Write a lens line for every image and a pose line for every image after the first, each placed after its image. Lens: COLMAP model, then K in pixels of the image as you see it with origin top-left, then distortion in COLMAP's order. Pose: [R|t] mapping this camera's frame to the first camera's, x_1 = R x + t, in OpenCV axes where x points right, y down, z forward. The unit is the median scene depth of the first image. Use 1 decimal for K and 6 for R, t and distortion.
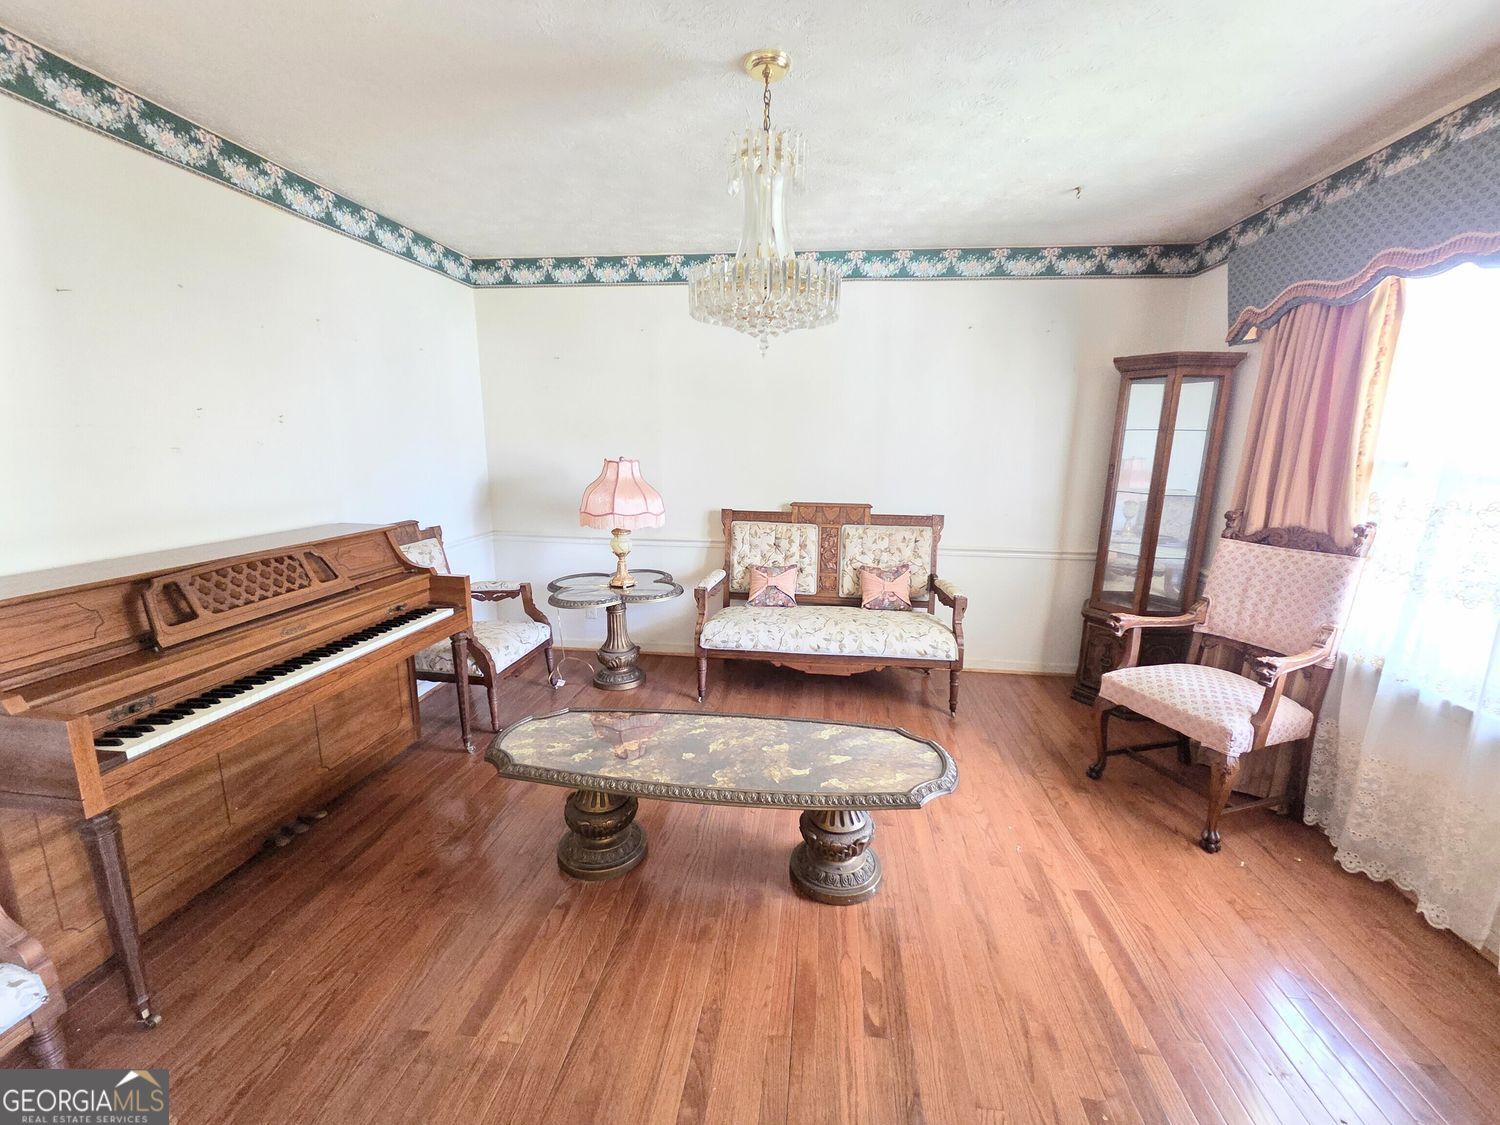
lens RADIAL K [[611.9, 0, 756.6], [0, 611.9, 564.1], [0, 0, 1]] dist [0.004964, -0.001819]
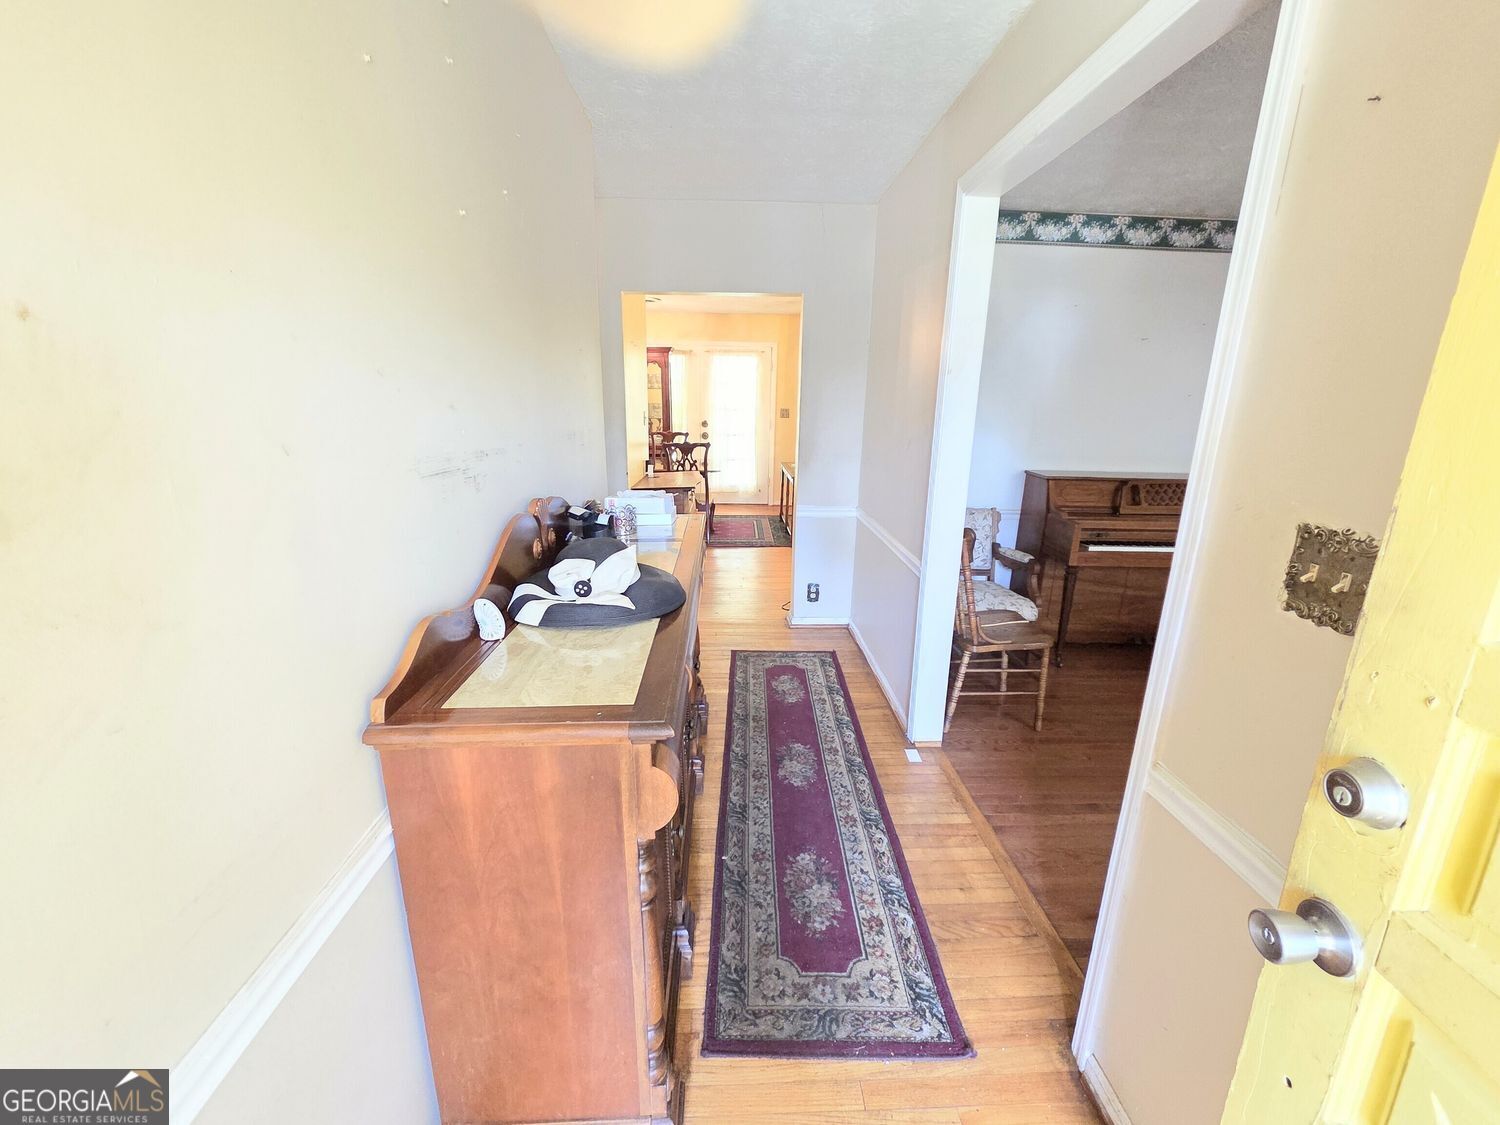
lens RADIAL K [[611.9, 0, 755.6], [0, 611.9, 557.2], [0, 0, 1]] dist [0.004964, -0.001819]
pose [[0.153813, 0.241546, -0.958122, 0.865128], [-0.210937, 0.955335, 0.206980, 0.107446], [0.965322, 0.170267, 0.197894, -0.576432]]
